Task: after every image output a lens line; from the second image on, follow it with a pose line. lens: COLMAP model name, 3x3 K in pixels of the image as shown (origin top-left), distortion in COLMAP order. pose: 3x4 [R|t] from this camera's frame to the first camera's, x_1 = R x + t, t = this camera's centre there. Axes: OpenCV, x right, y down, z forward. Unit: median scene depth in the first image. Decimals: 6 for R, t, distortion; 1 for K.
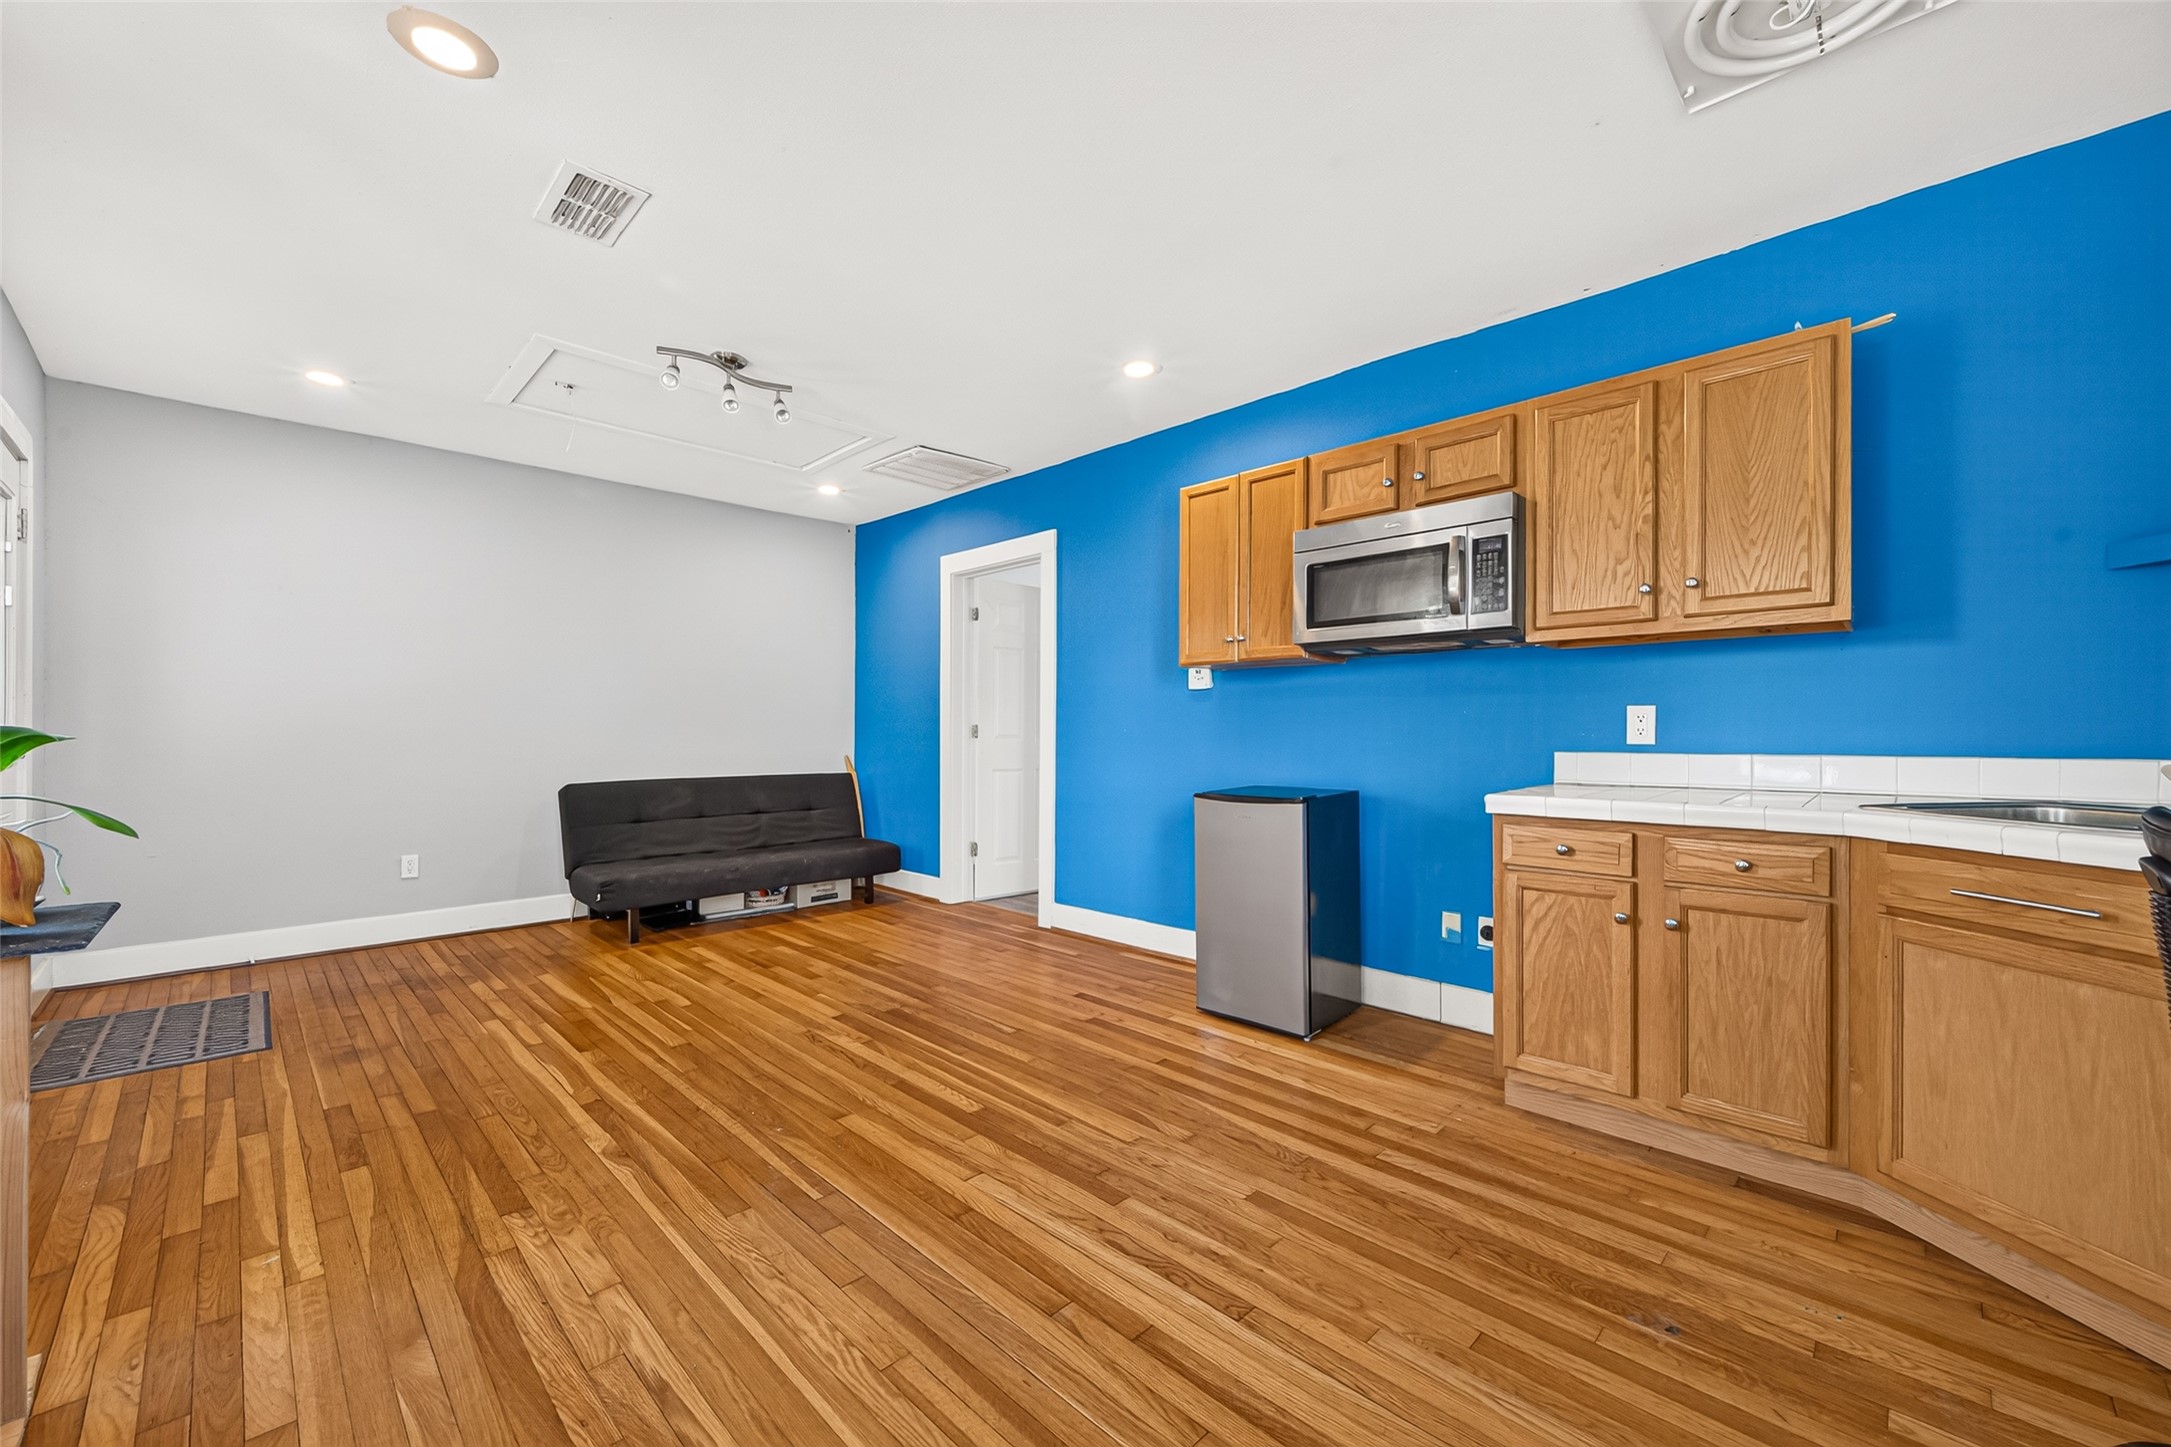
lens RADIAL K [[845.8, 0, 1104.1], [0, 845.8, 737.7], [0, 0, 1]] dist [0.008744, -0.001544]
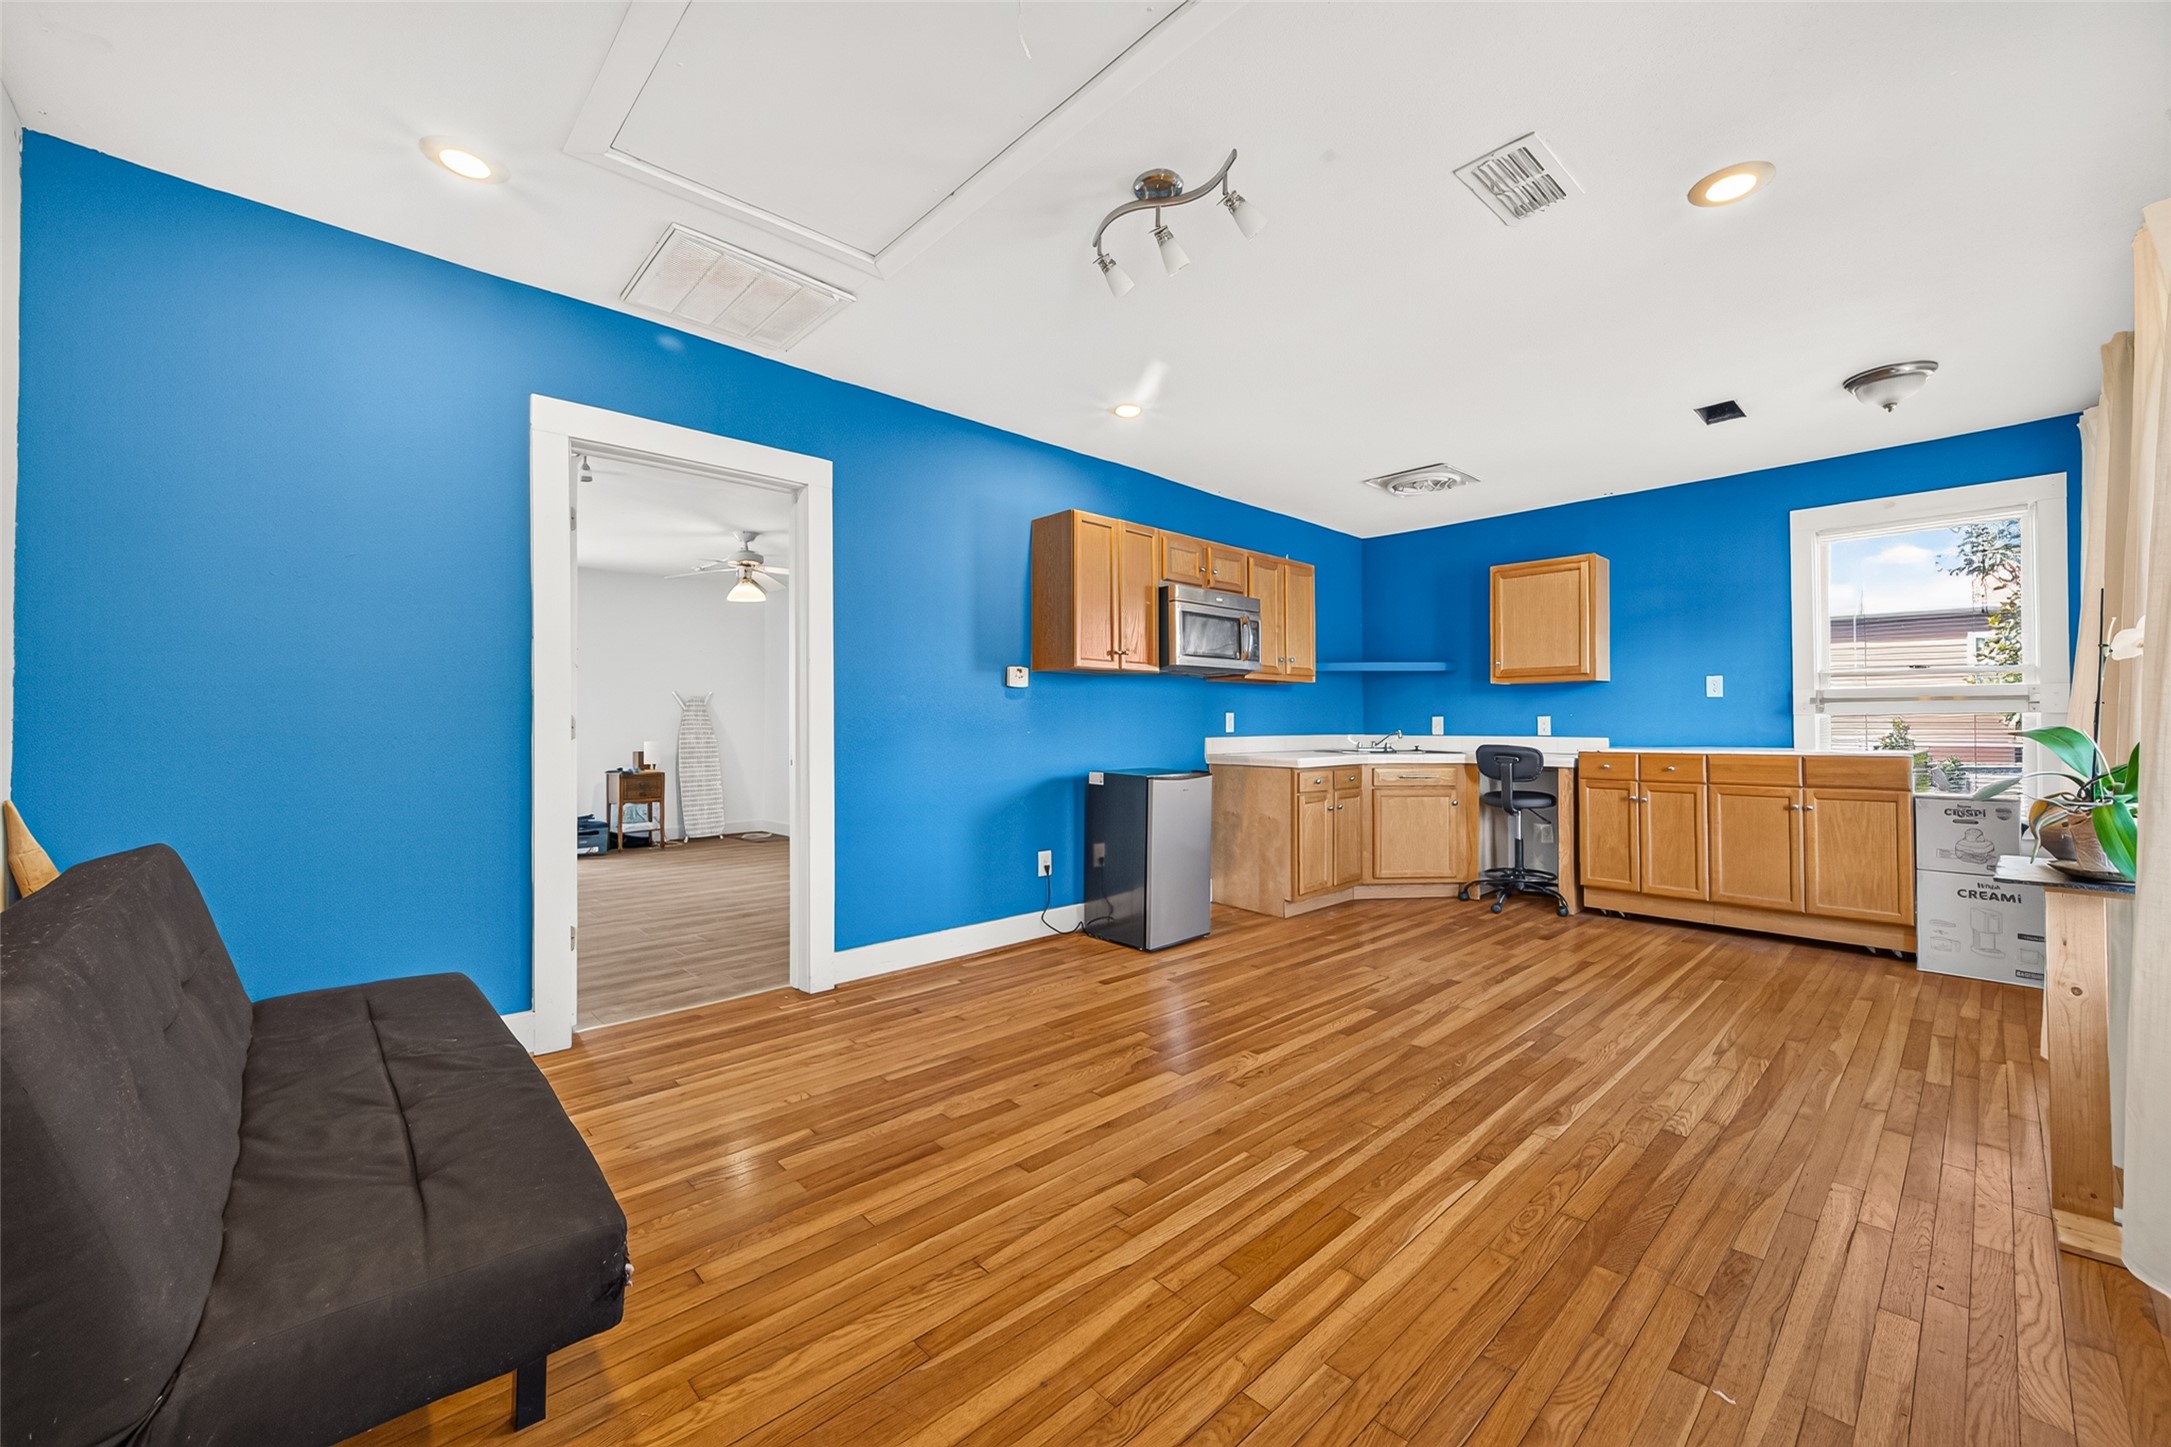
lens RADIAL K [[845.8, 0, 1079.6], [0, 845.8, 713.6], [0, 0, 1]] dist [0.008744, -0.001544]
pose [[0.050836, 0.013263, 0.998619, -1.652448], [0.006676, 0.999885, -0.013620, -0.014739], [-0.998685, 0.007359, 0.050741, 1.514616]]
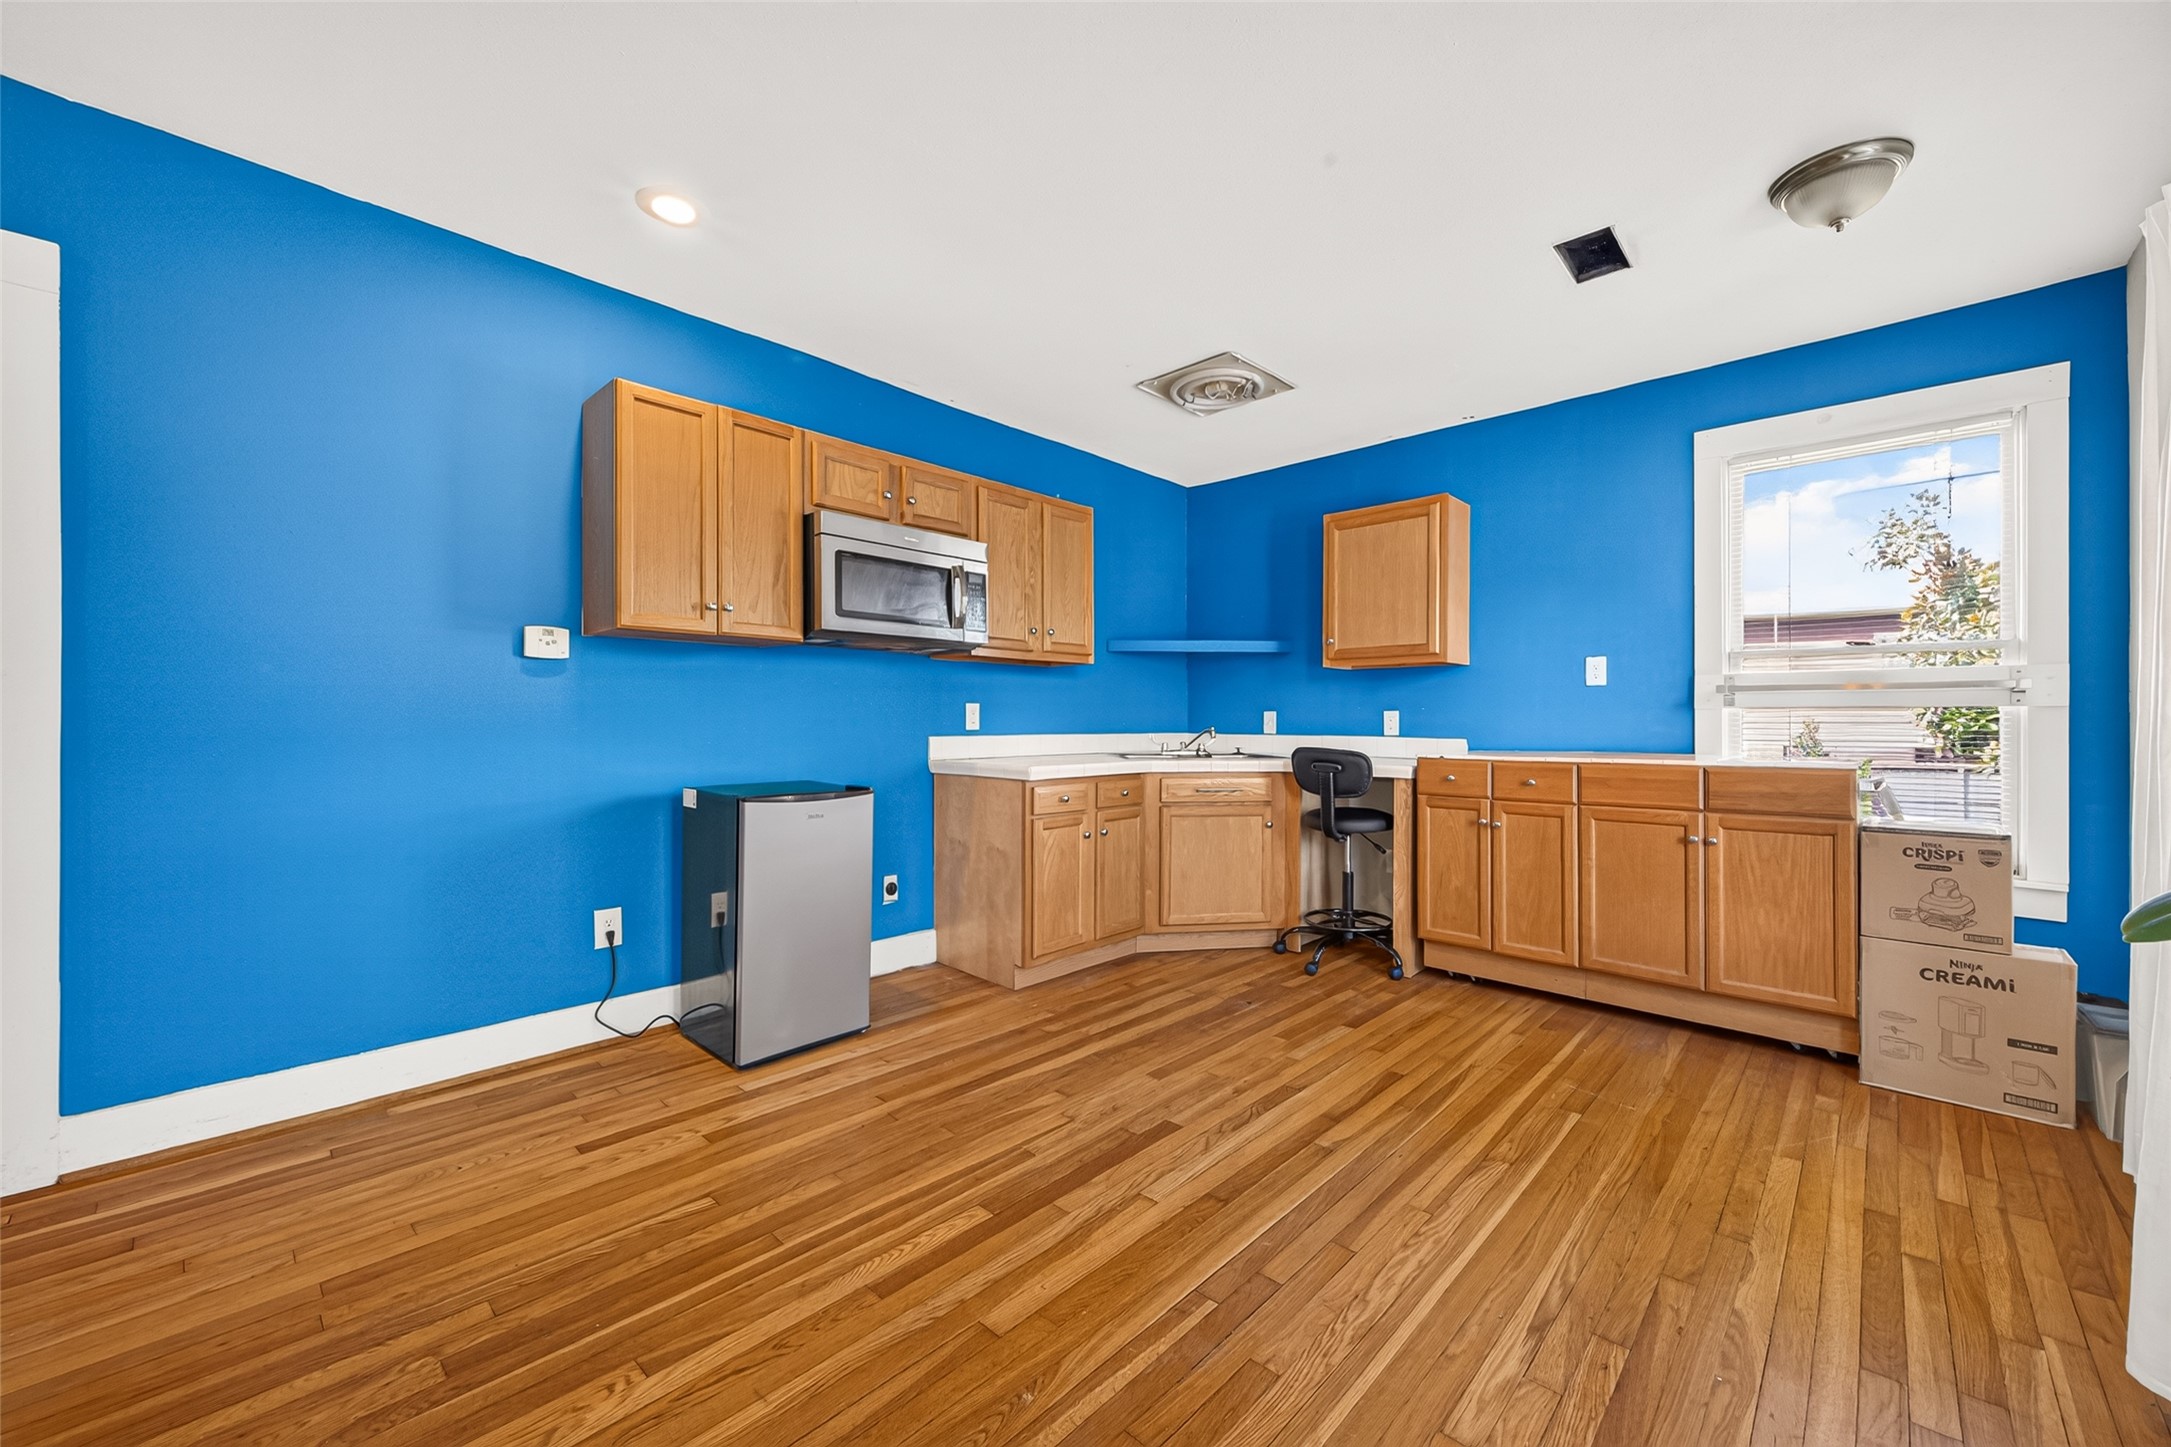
lens RADIAL K [[845.8, 0, 1078.8], [0, 845.8, 719.2], [0, 0, 1]] dist [0.008744, -0.001544]
pose [[-0.008606, 0.002805, 0.999959, -1.010430], [0.002591, 0.999993, -0.002783, -0.008001], [-0.999960, 0.002567, -0.008613, 1.003030]]
